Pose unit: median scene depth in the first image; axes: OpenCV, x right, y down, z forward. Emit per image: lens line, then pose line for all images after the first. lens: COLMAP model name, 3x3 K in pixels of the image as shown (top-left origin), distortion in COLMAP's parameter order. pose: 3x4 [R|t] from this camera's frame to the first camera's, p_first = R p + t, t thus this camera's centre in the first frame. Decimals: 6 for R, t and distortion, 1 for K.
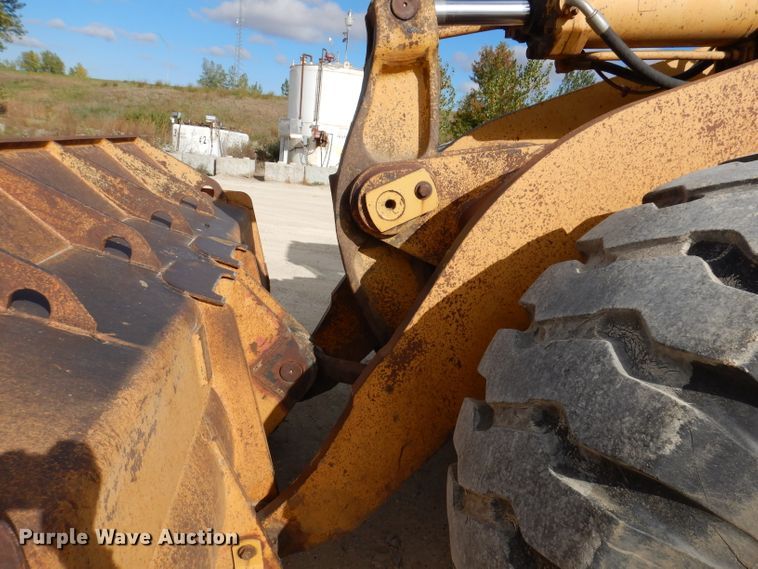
lens RADIAL K [[544.2, 0, 373.8], [0, 544.2, 285.8], [0, 0, 1]] dist [0.011128, -0.006934]
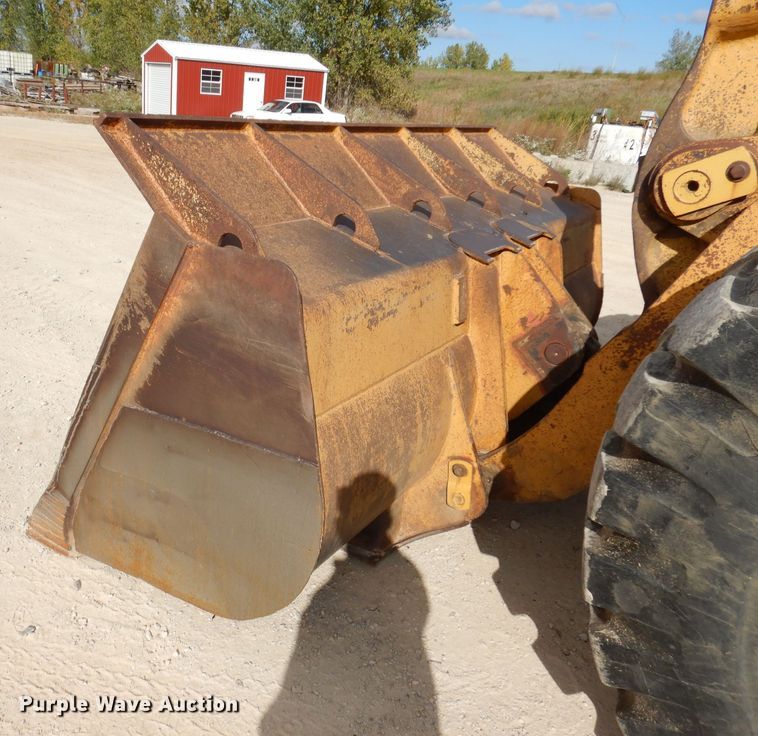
lens RADIAL K [[699.4, 0, 268.1], [0, 699.4, 368.8], [0, 0, 1]] dist [0.013300, 0.000000]
pose [[0.717899, 0.211532, -0.663231, 0.385248], [-0.182860, 0.976562, 0.113534, 0.155480], [0.671702, 0.039773, 0.739753, -0.371959]]
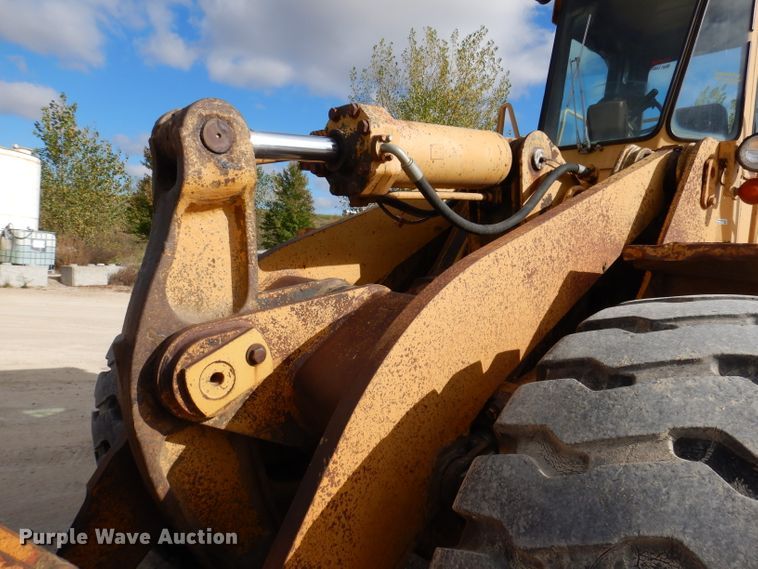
lens RADIAL K [[544.2, 0, 378.7], [0, 544.2, 285.4], [0, 0, 1]] dist [0.011128, -0.006934]
pose [[0.837063, -0.061835, 0.543600, -0.194368], [0.141389, 0.984289, -0.105754, -0.171133], [-0.528520, 0.165382, 0.832655, 0.225684]]
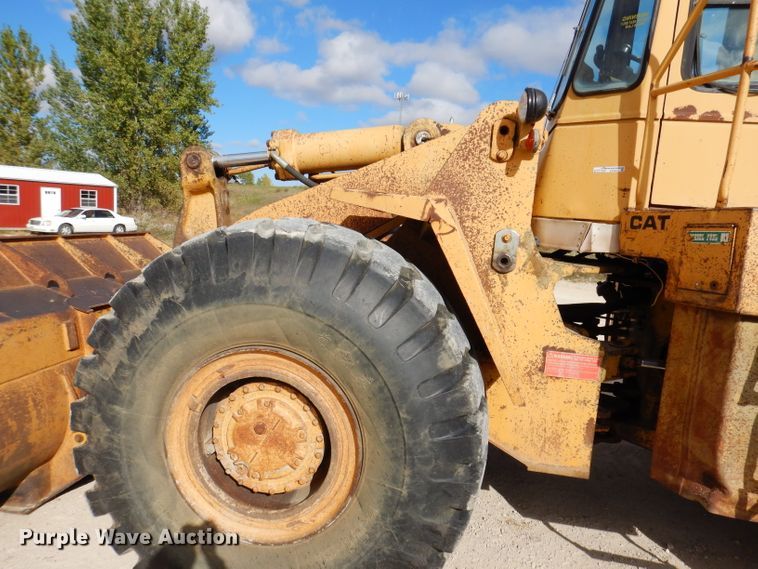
lens RADIAL K [[544.2, 0, 375.9], [0, 544.2, 286.6], [0, 0, 1]] dist [0.011128, -0.006934]
pose [[0.959734, -0.007724, -0.280803, 1.186122], [-0.036742, 0.987583, -0.152742, 0.188493], [0.278496, 0.156909, 0.947534, -0.564675]]
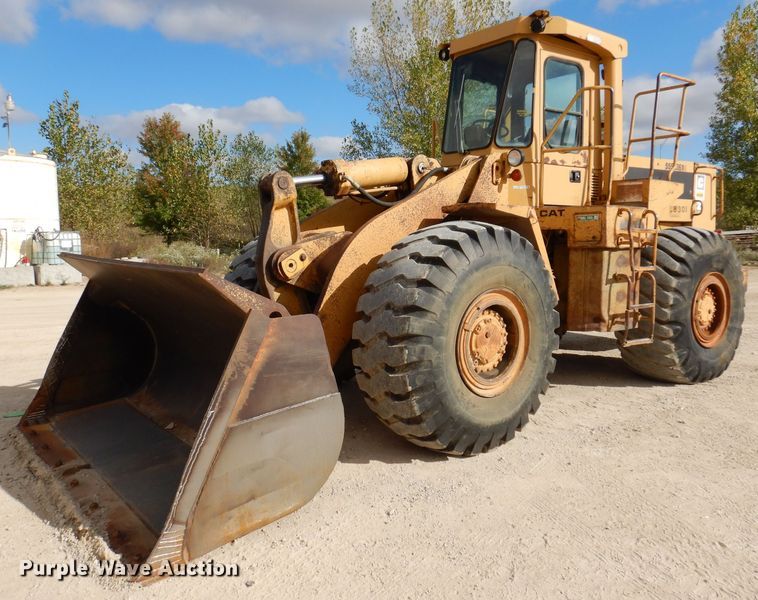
lens RADIAL K [[644.5, 0, 378.5], [0, 644.5, 287.6], [0, 0, 1]] dist [0.013478, -0.001752]
pose [[0.853950, -0.155156, 0.496684, -1.046468], [0.222612, 0.971685, -0.079200, 0.245096], [-0.470332, 0.178201, 0.864310, -1.541404]]
